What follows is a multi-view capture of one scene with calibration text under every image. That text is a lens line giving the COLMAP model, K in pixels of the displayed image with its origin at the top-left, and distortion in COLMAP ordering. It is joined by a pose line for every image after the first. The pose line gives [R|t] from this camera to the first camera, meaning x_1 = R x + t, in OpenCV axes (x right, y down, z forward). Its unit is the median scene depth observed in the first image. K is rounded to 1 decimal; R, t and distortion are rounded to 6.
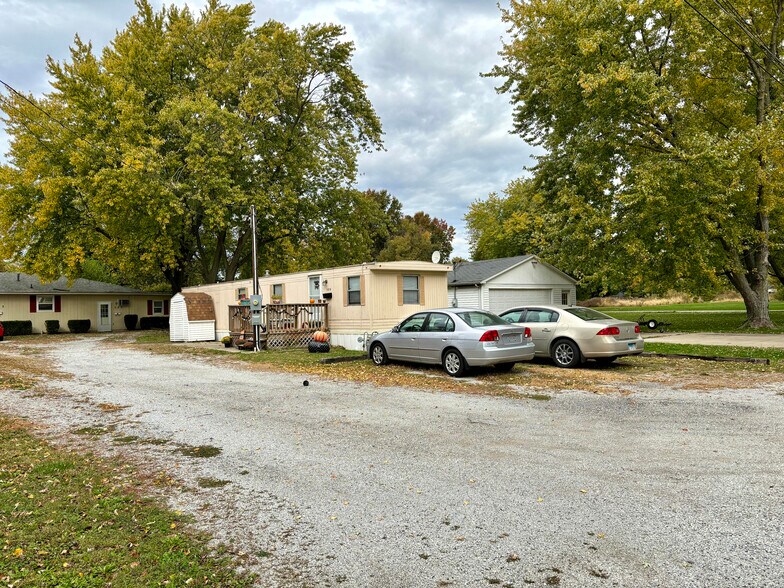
lens RADIAL K [[592.8, 0, 398.4], [0, 592.8, 290.2], [0, 0, 1]] dist [0.053402, -0.052491]
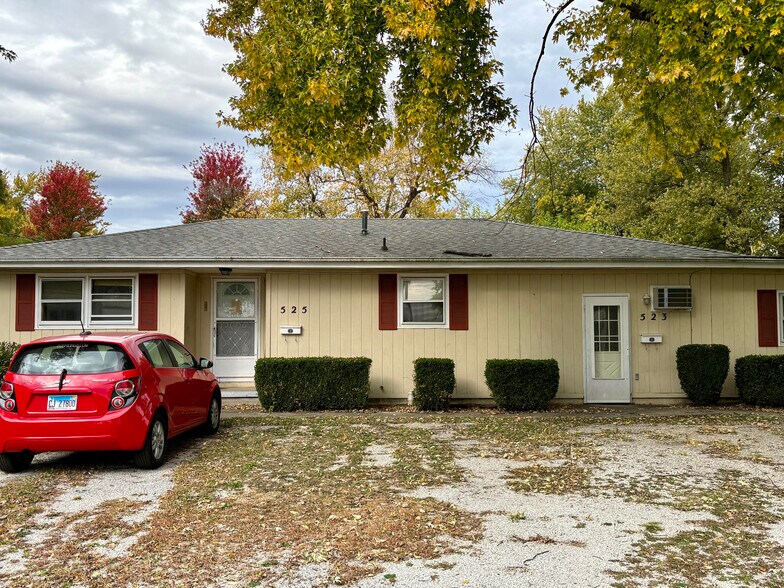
lens RADIAL K [[592.8, 0, 398.5], [0, 592.8, 295.6], [0, 0, 1]] dist [0.053402, -0.052491]
pose [[0.731273, -0.018377, -0.681837, -0.656569], [0.007730, 0.999796, -0.018657, 0.041918], [0.682041, 0.008373, 0.731266, 1.289324]]
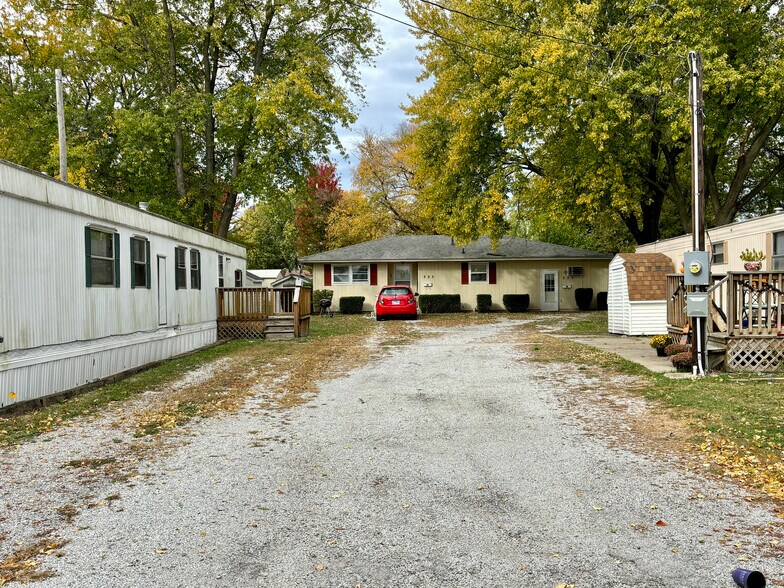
lens RADIAL K [[750.7, 0, 394.5], [0, 750.7, 302.2], [0, 0, 1]] dist [0.043750, 0.000000]
pose [[0.725632, 0.023919, -0.687667, -0.008167], [0.018040, 0.998391, 0.053763, 0.010440], [0.687847, -0.051418, 0.724033, 0.380886]]
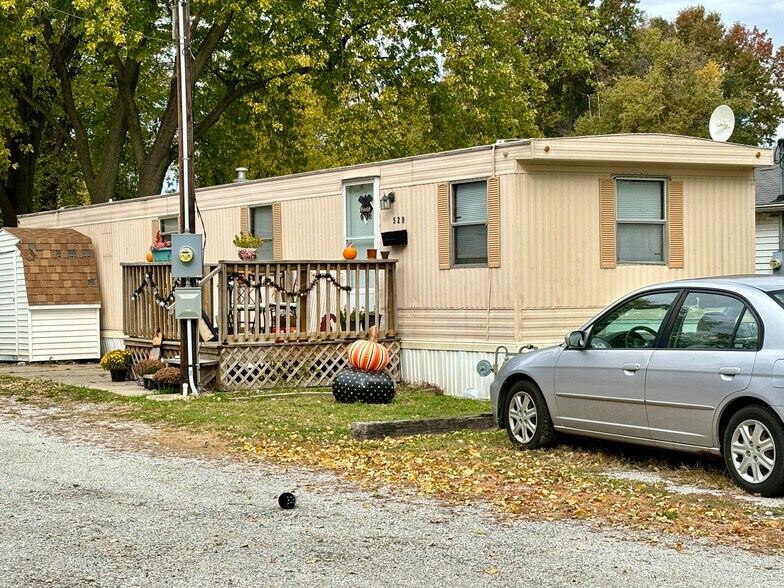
lens RADIAL K [[1583.5, 0, 390.3], [0, 1583.5, 299.8], [0, 0, 1]] dist [0.091766, 0.000000]
pose [[0.988064, 0.013548, -0.153446, 0.018654], [-0.006925, 0.999024, 0.043619, 0.004854], [0.153887, -0.042036, 0.987194, 0.090729]]
